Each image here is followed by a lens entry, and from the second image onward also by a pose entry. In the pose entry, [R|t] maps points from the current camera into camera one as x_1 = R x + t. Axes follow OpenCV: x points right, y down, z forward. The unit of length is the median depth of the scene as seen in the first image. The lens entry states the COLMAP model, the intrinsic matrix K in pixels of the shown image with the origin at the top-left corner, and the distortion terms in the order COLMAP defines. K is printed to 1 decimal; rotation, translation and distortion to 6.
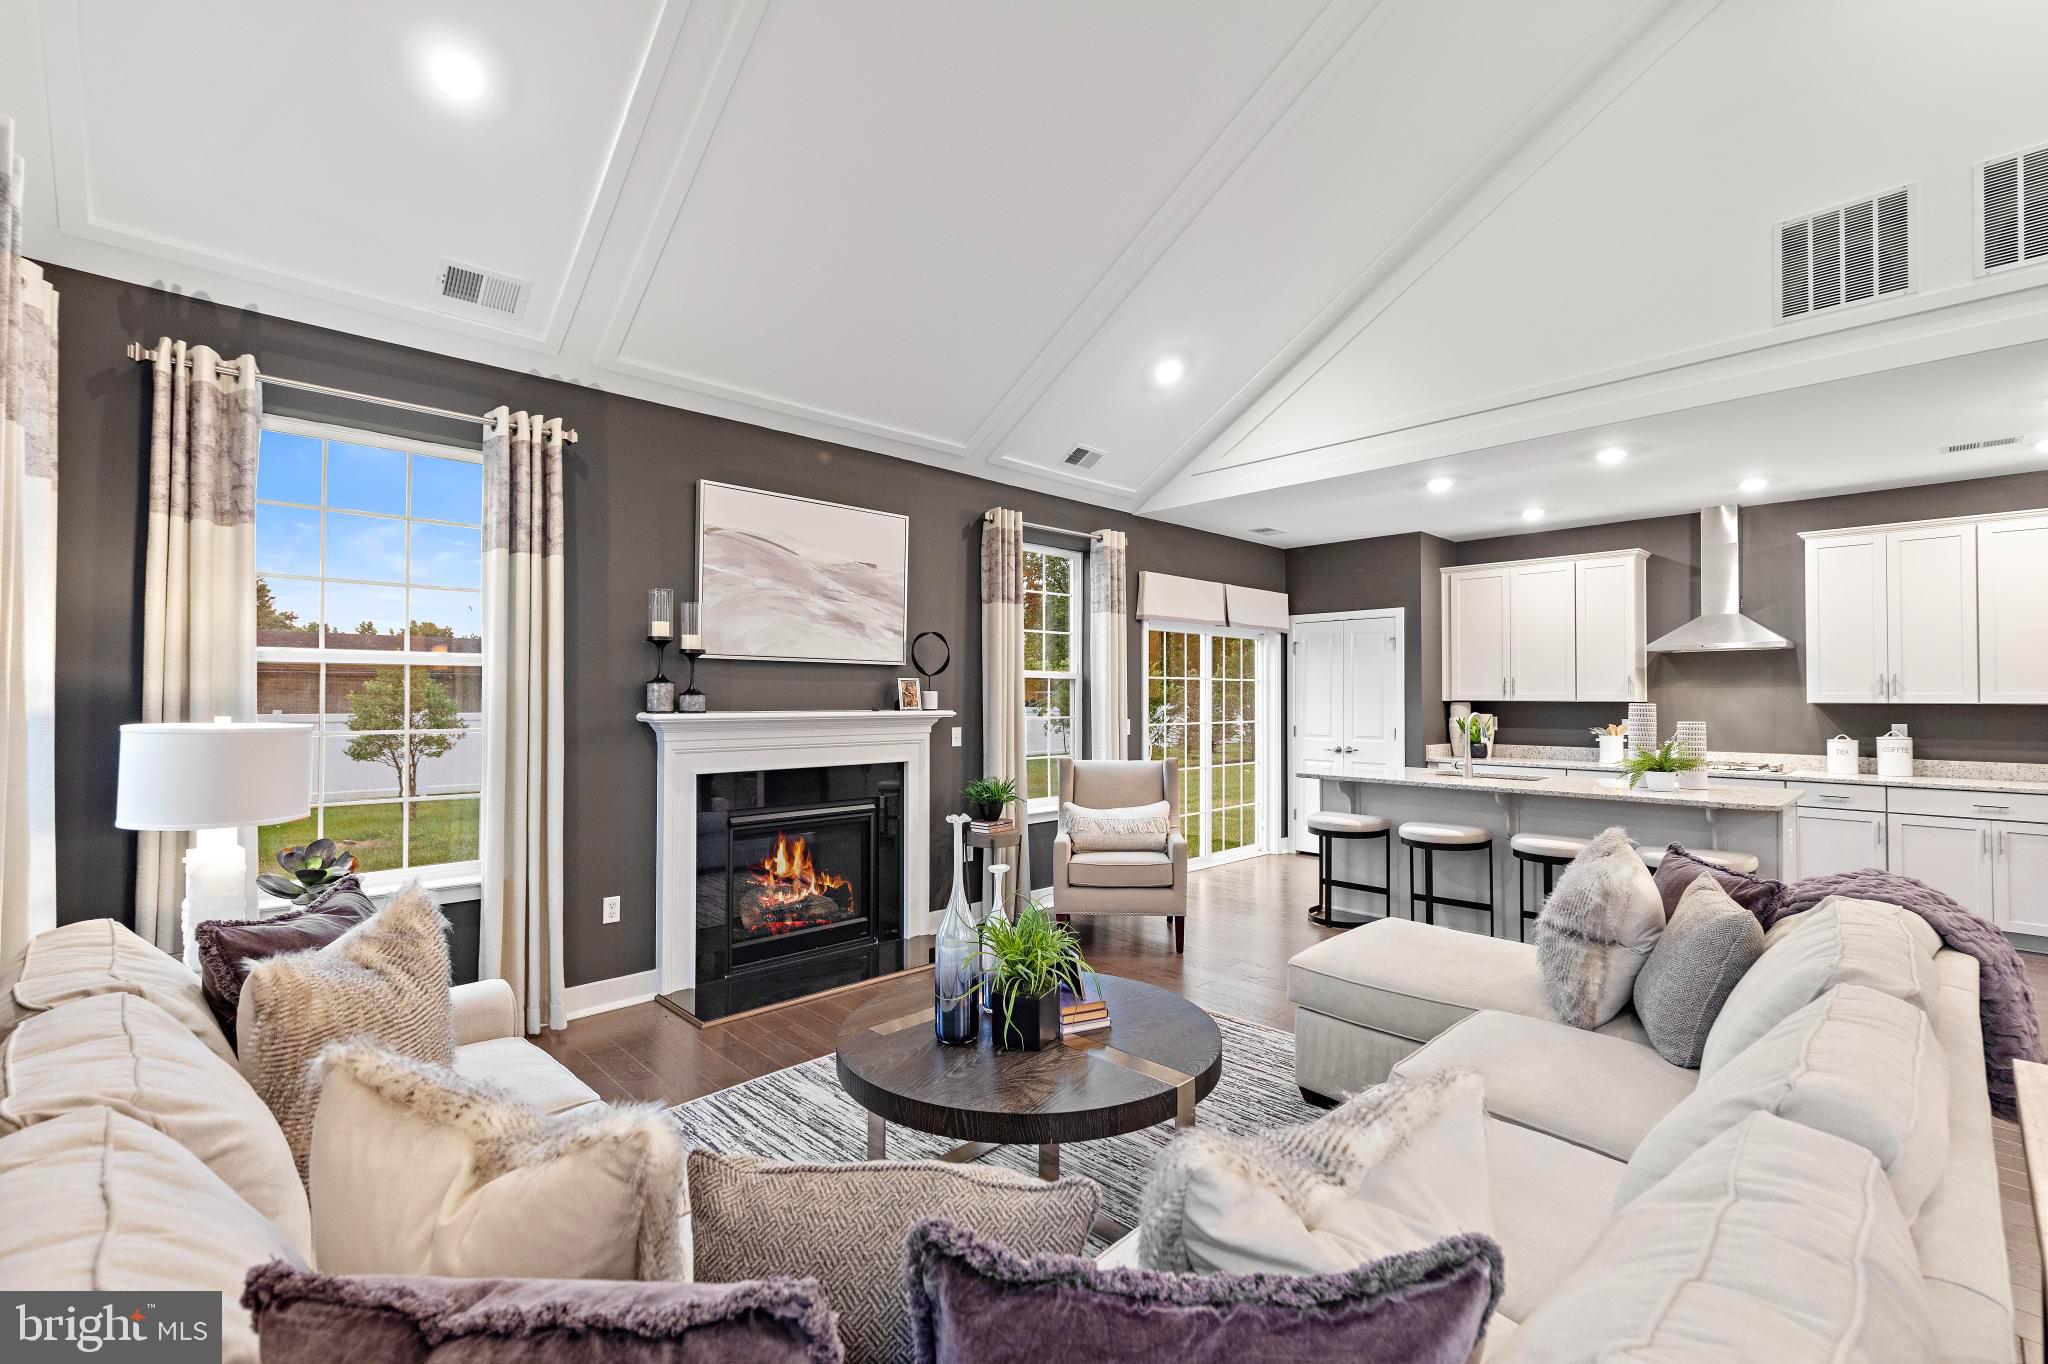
lens RADIAL K [[893.9, 0, 1024.0], [0, 893.9, 682.0], [0, 0, 1]] dist [-0.001264, -0.000576]
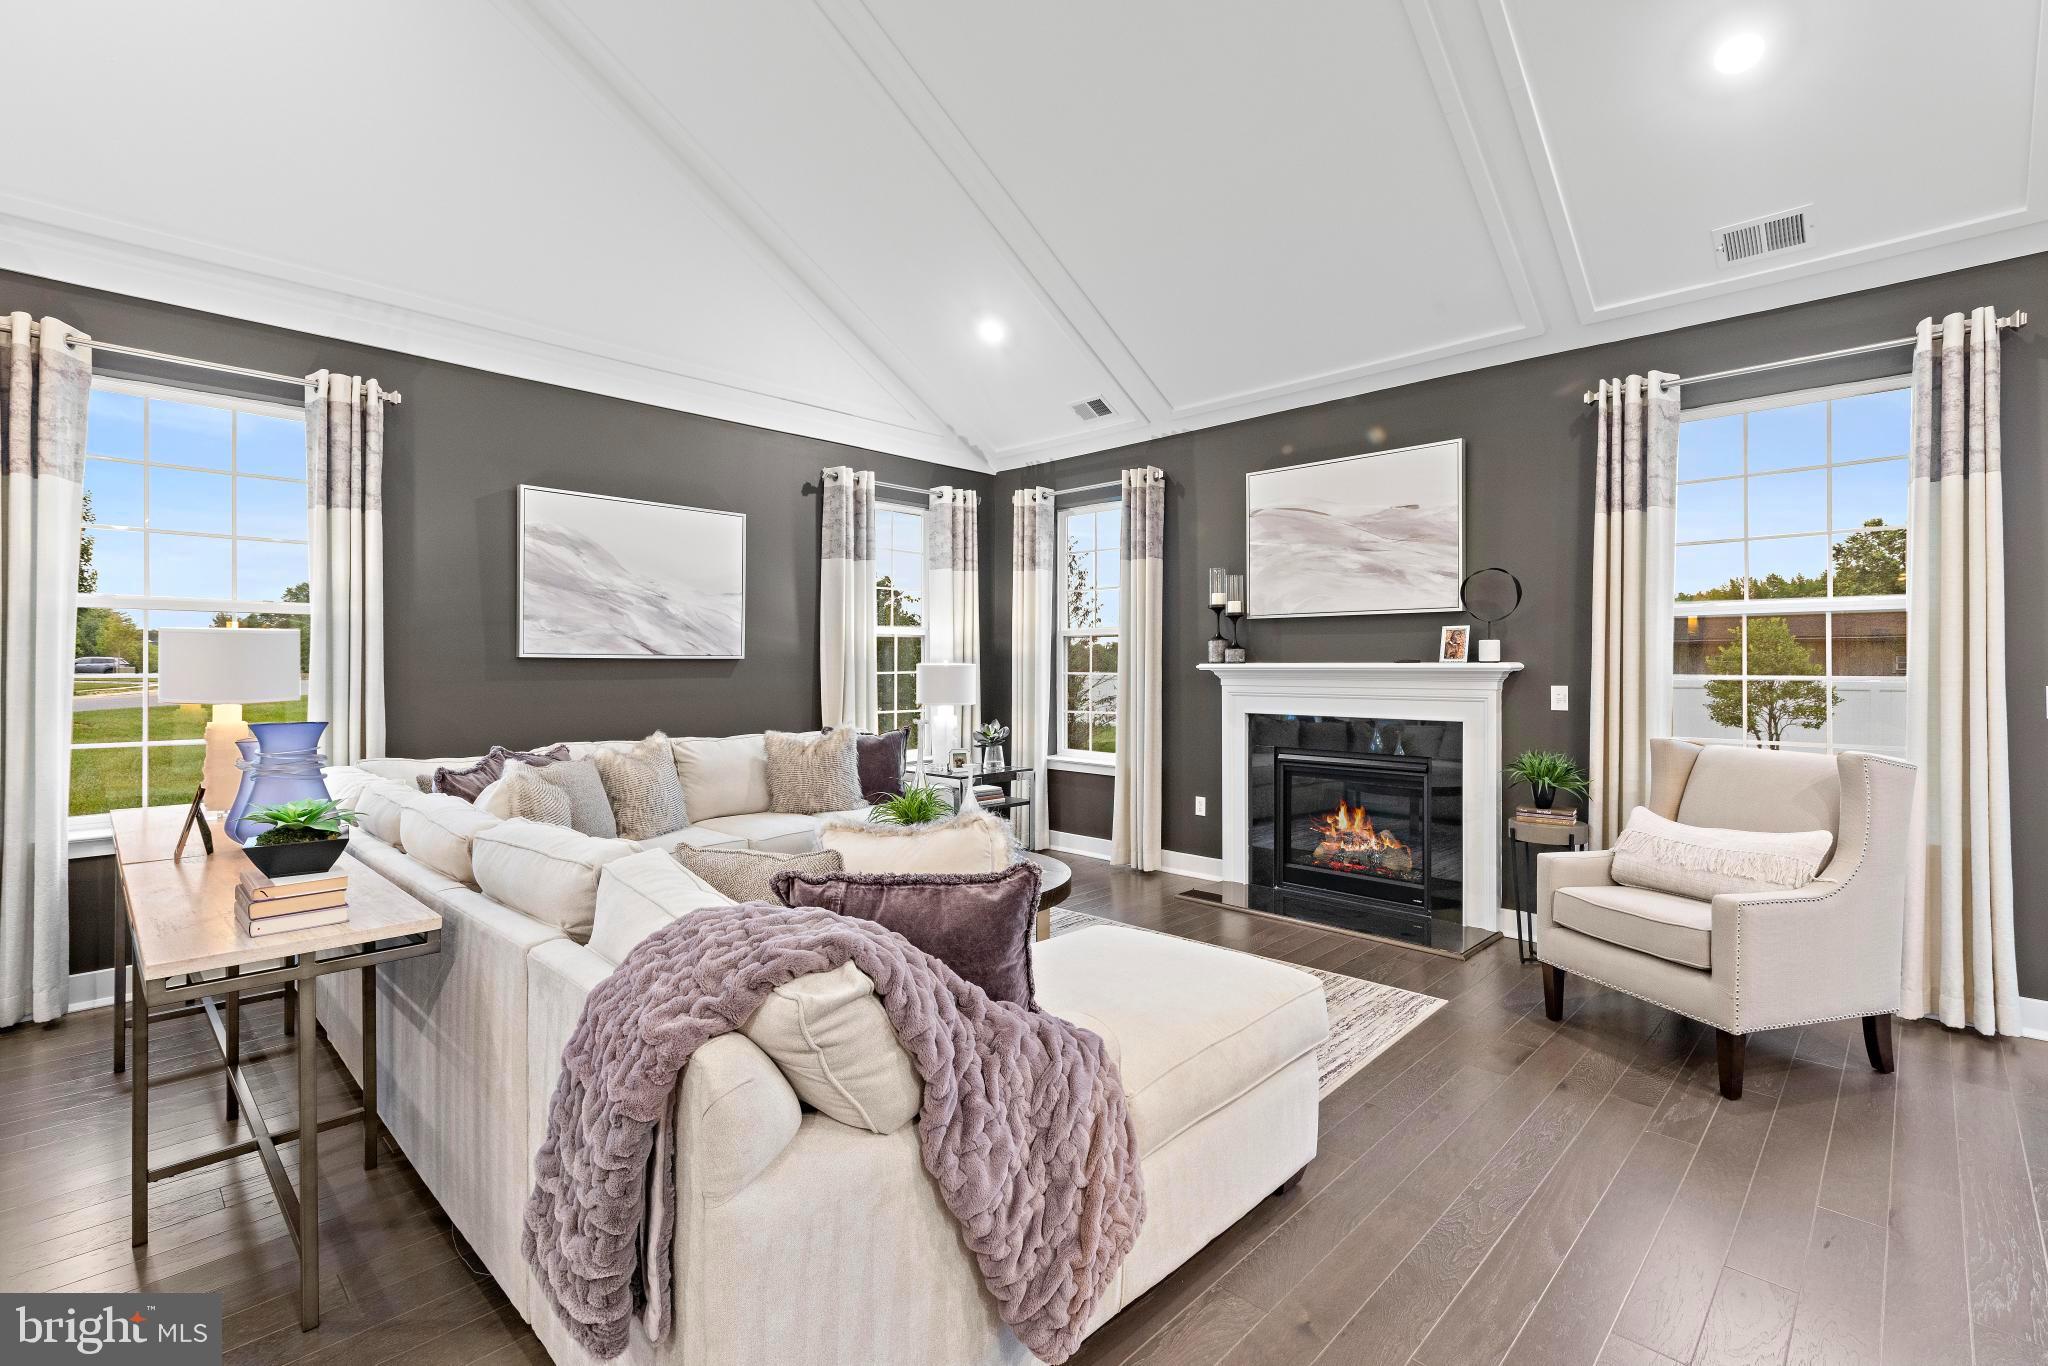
lens RADIAL K [[922.6, 0, 1034.3], [0, 922.6, 665.6], [0, 0, 1]] dist [0.002975, 0.000485]
pose [[0.044357, -0.004842, -0.999004, 0.825081], [0.014111, 0.999892, -0.004220, 0.035816], [0.998916, -0.013910, 0.044420, 0.601149]]
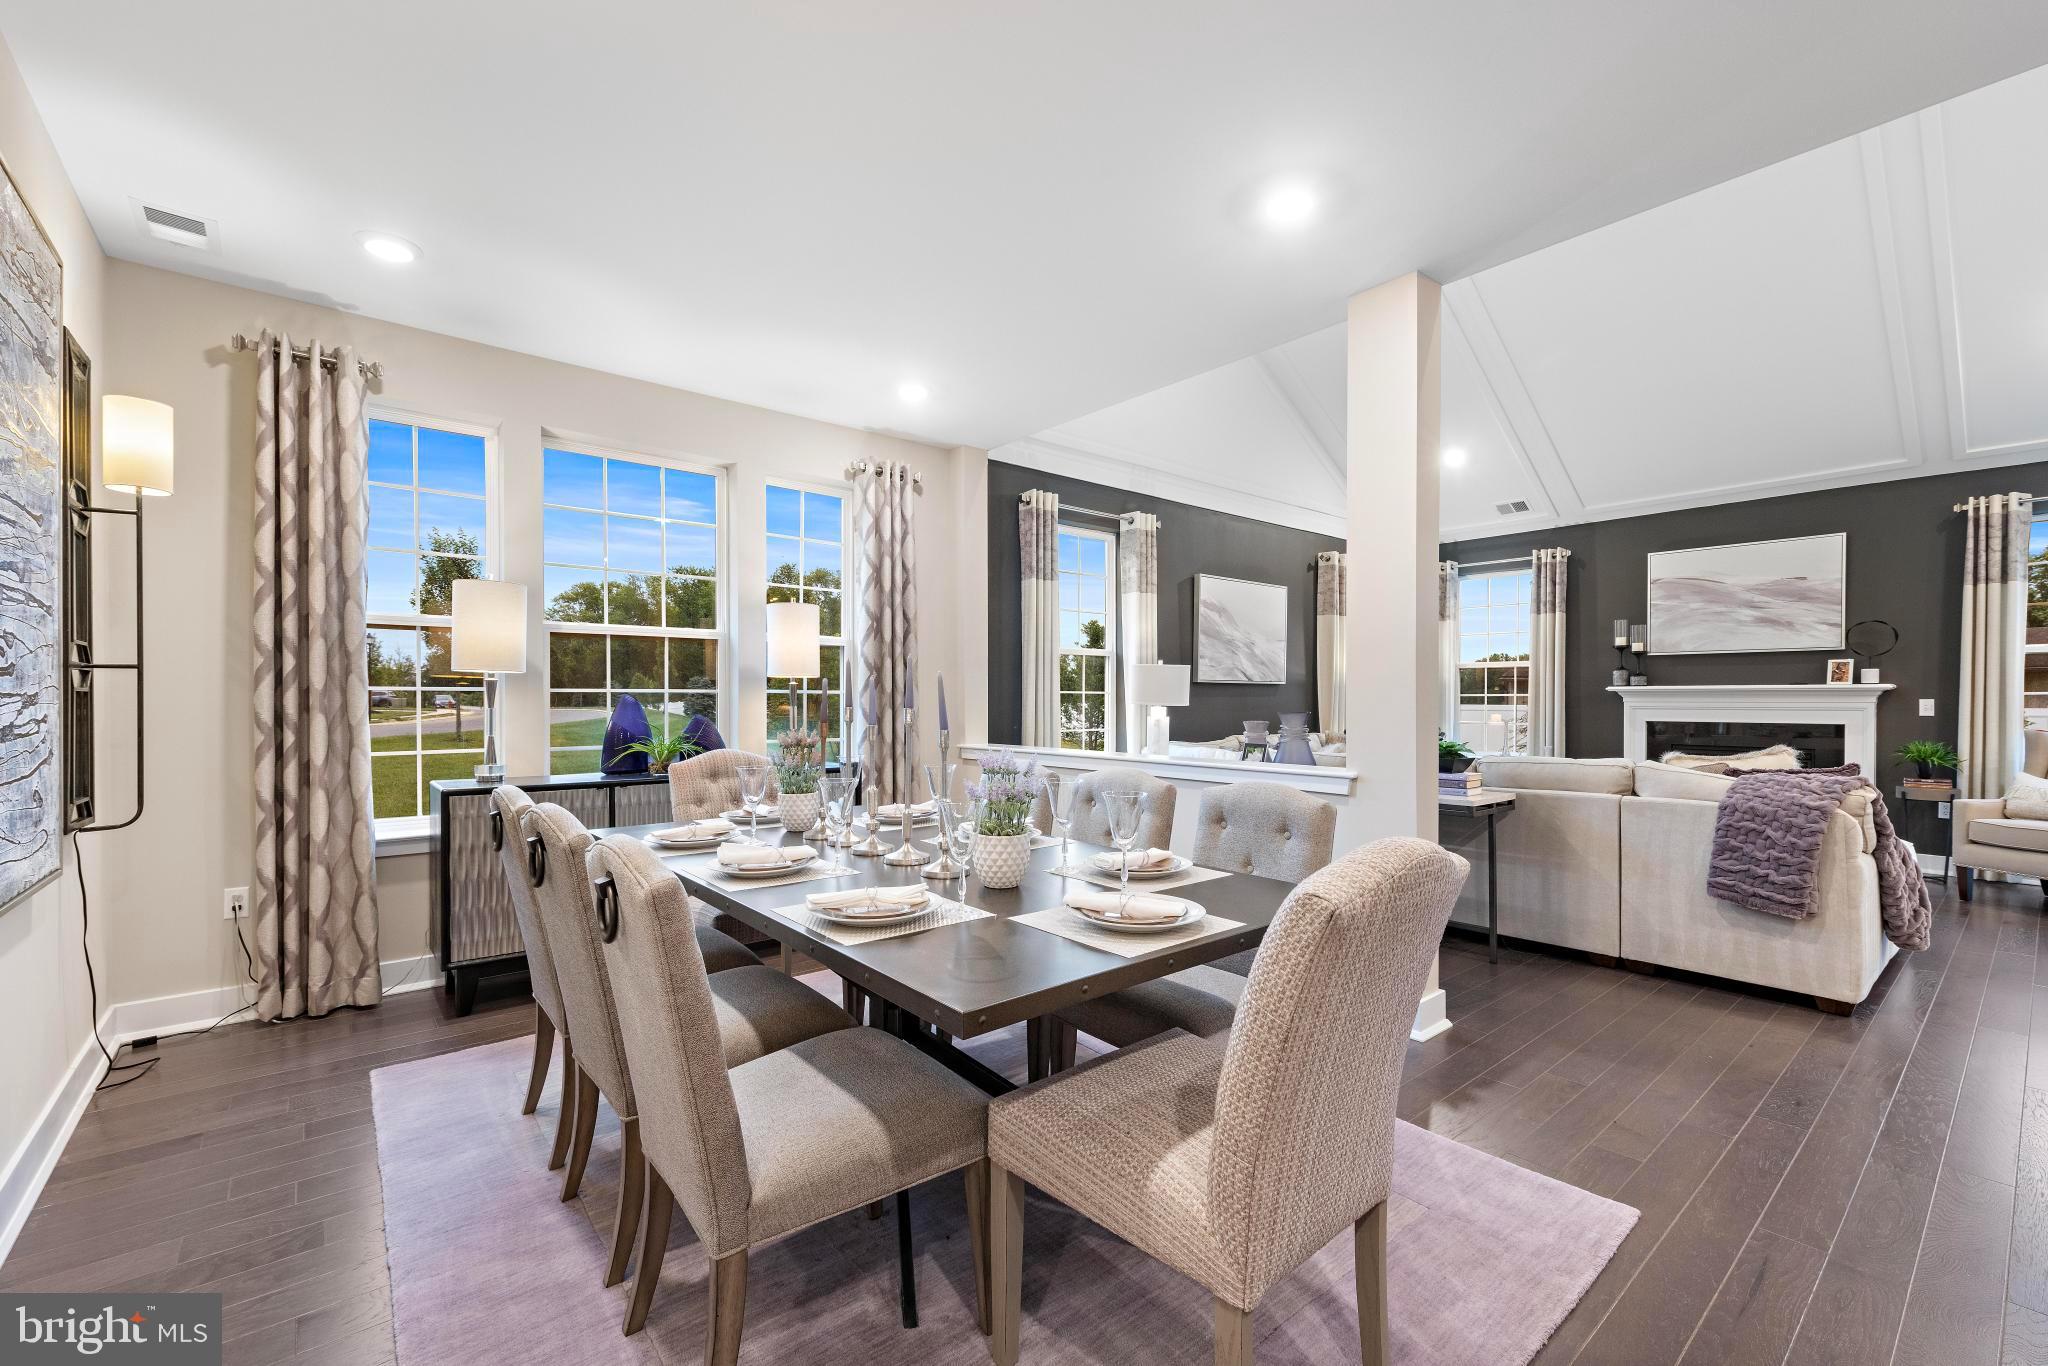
lens RADIAL K [[861.4, 0, 1027.9], [0, 861.4, 707.1], [0, 0, 1]] dist [-0.001763, 0.000009]
pose [[-0.064676, 0.006622, -0.997884, 1.302358], [0.014390, 0.999880, 0.005702, 0.044546], [0.997803, -0.013991, -0.064764, -0.102088]]
